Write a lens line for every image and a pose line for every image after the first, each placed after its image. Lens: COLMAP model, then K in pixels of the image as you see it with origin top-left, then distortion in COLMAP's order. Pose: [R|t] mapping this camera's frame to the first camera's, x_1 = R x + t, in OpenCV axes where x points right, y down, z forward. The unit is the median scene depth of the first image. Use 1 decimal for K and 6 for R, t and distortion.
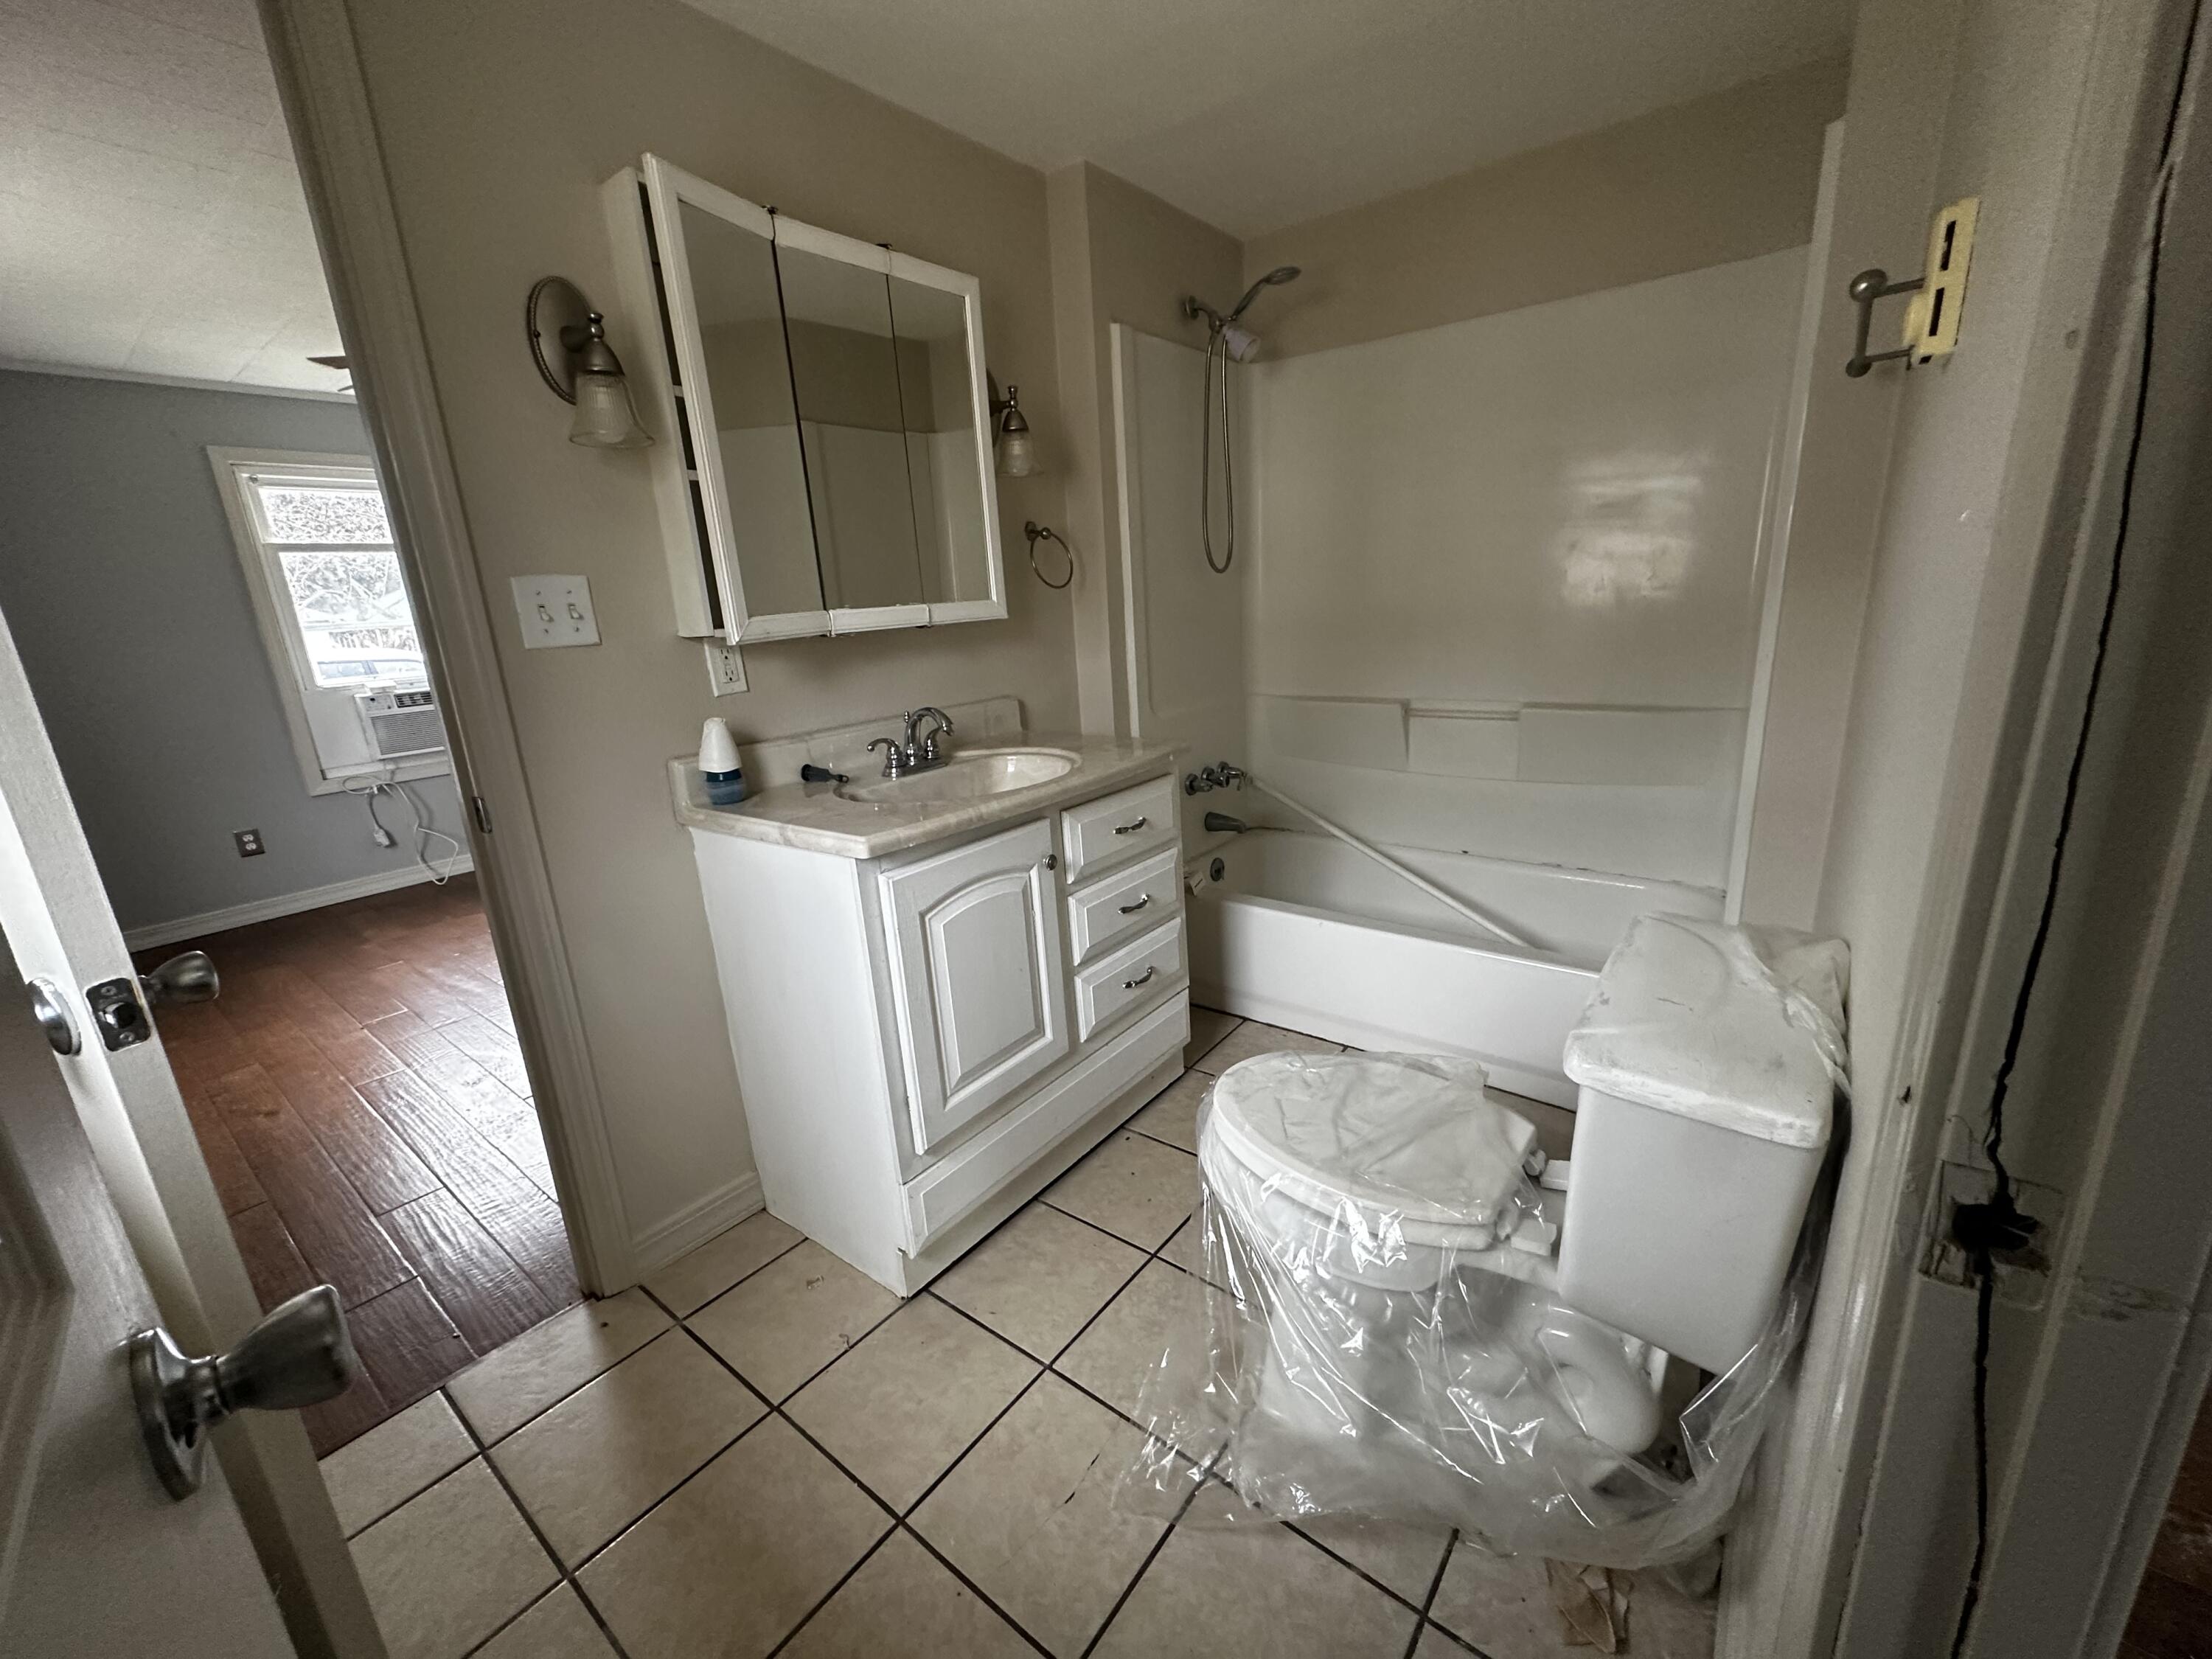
lens RADIAL K [[888.8, 0, 1102.6], [0, 888.8, 831.0], [0, 0, 1]] dist [-0.003151, -0.000342]
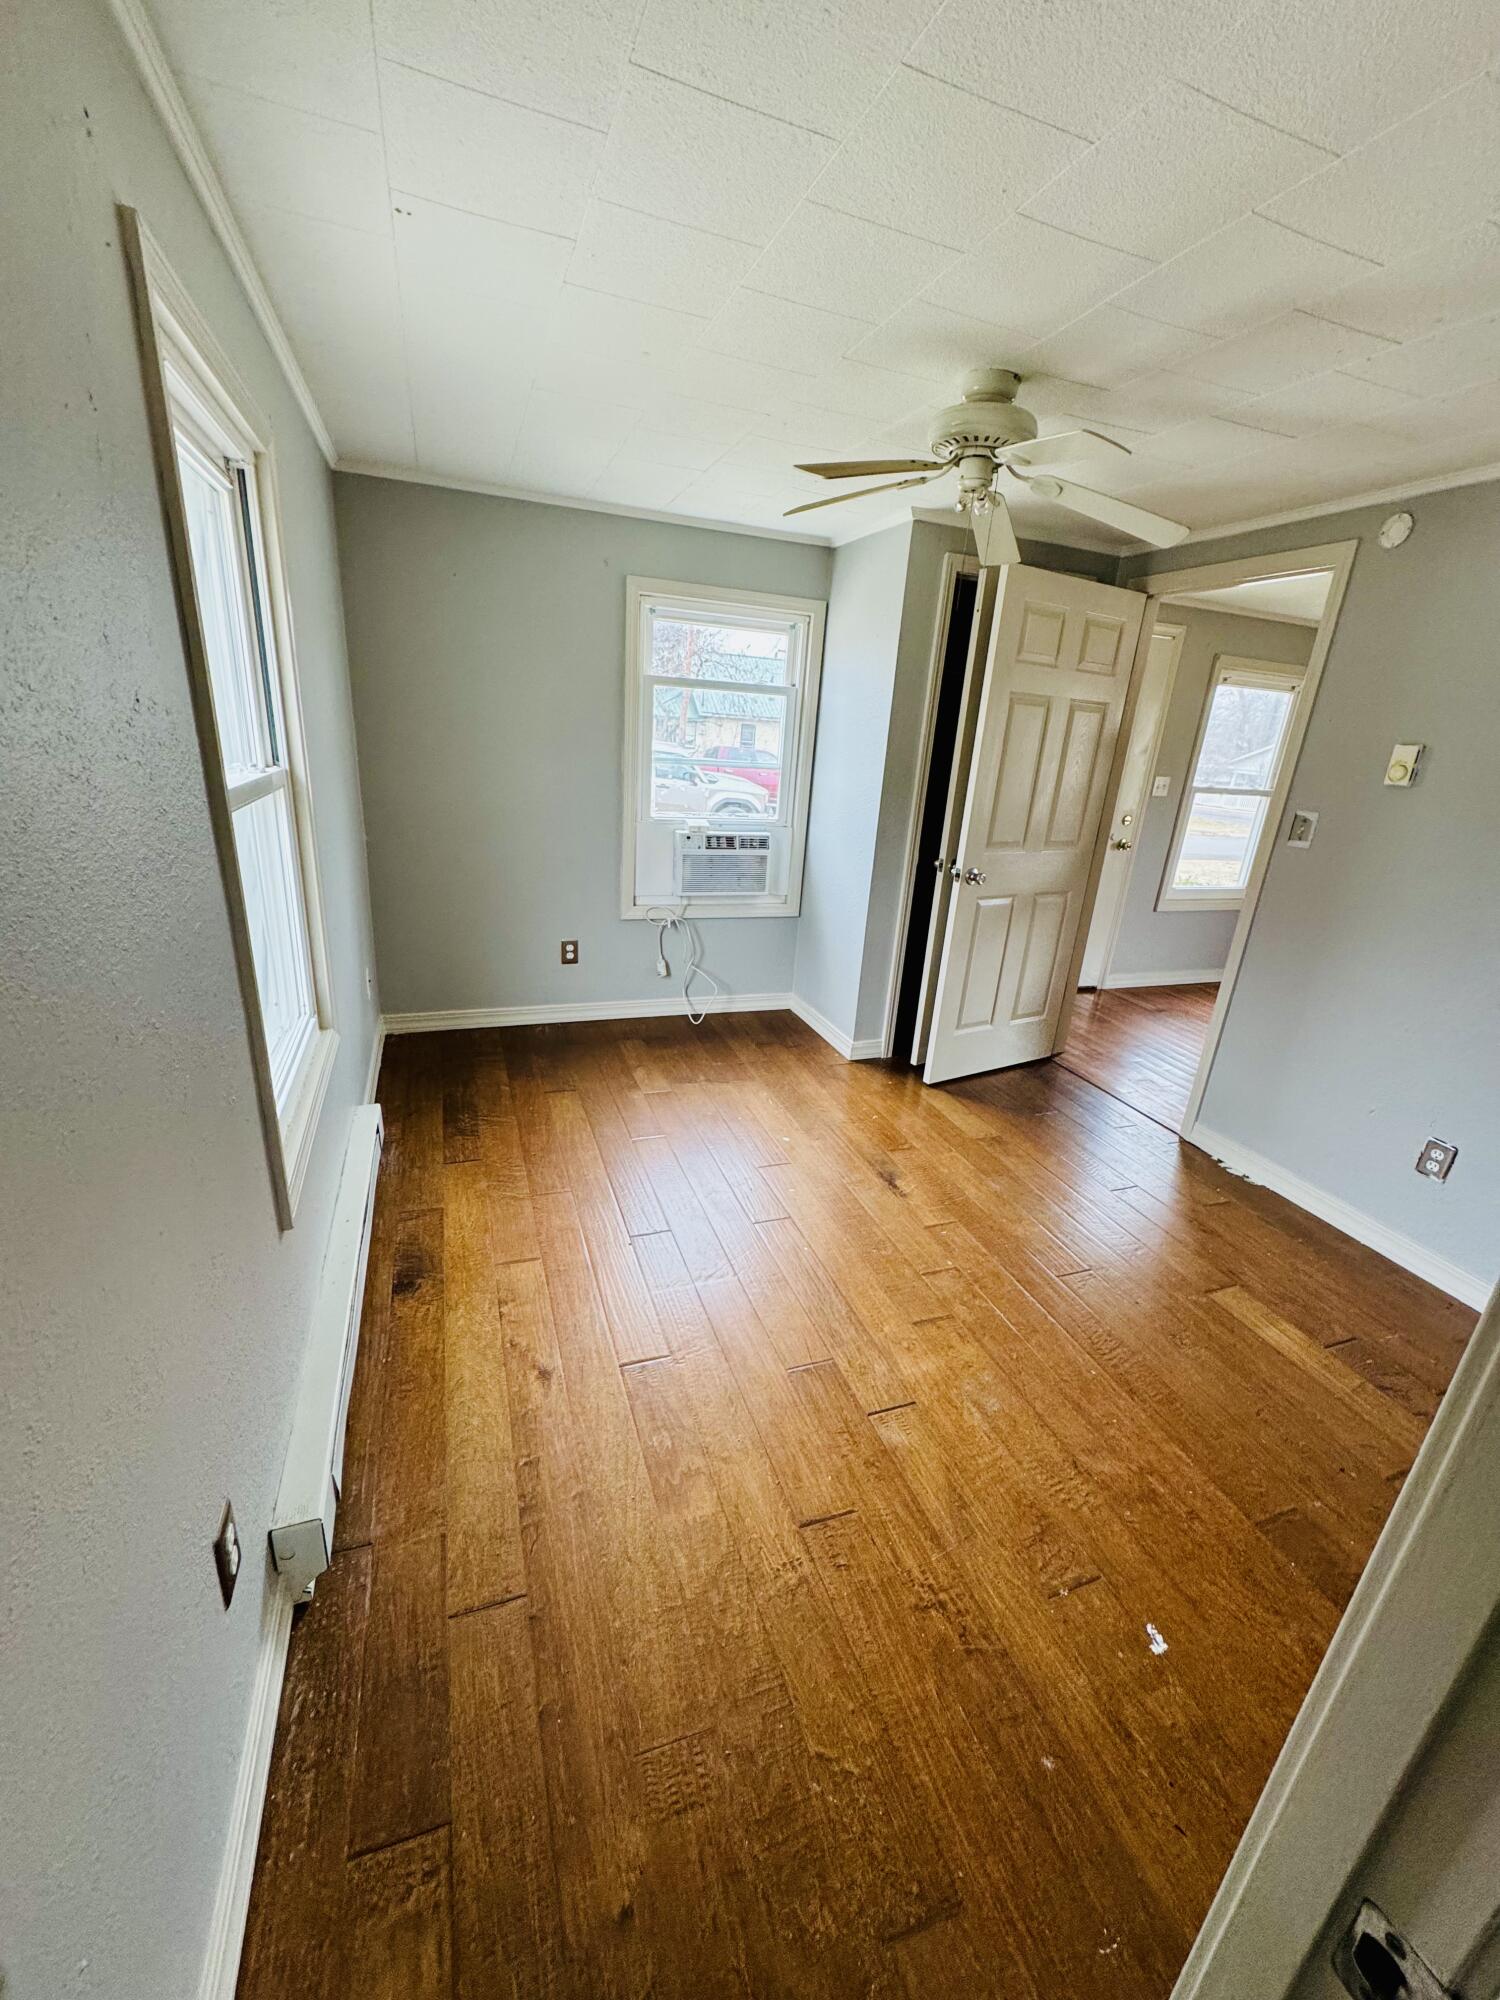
lens RADIAL K [[804.3, 0, 758.2], [0, 804.3, 1009.8], [0, 0, 1]] dist [0.002967, 0.000078]
pose [[0.844019, 0.294899, -0.447958, -0.284382], [-0.257431, 0.955508, 0.143991, -0.114090], [0.470491, -0.006213, 0.882383, 0.220407]]
